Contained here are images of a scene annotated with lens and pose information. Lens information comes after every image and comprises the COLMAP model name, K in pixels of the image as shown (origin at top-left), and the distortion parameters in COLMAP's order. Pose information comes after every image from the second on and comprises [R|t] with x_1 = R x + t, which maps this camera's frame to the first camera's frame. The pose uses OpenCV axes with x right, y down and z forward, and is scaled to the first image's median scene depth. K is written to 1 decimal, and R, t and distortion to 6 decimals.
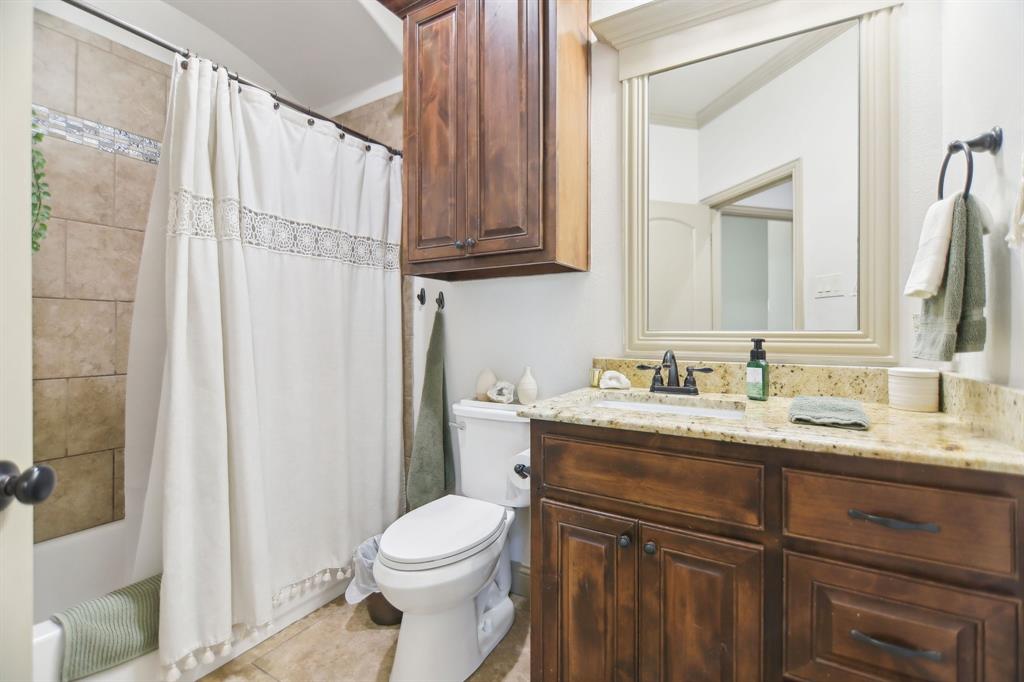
lens RADIAL K [[446.7, 0, 510.4], [0, 446.7, 330.9], [0, 0, 1]] dist [-0.003845, -0.001216]
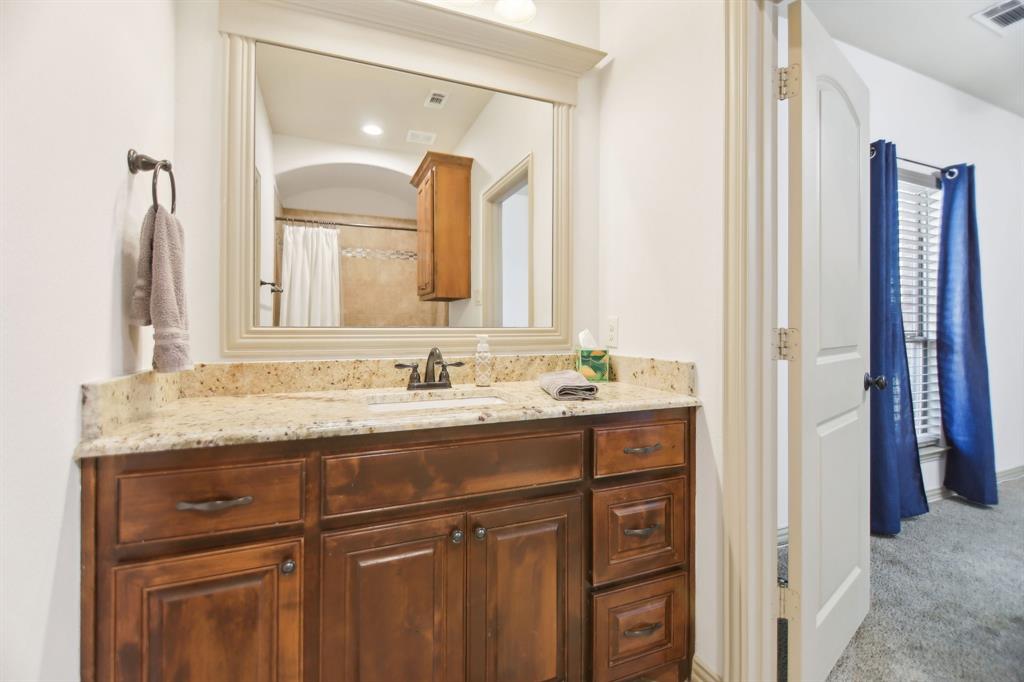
lens RADIAL K [[446.7, 0, 510.4], [0, 446.7, 330.9], [0, 0, 1]] dist [-0.003845, -0.001216]
pose [[0.602769, -0.010653, 0.797844, -0.353719], [0.006839, 0.999943, 0.008184, -0.002646], [-0.797886, 0.000523, 0.602808, 0.223385]]
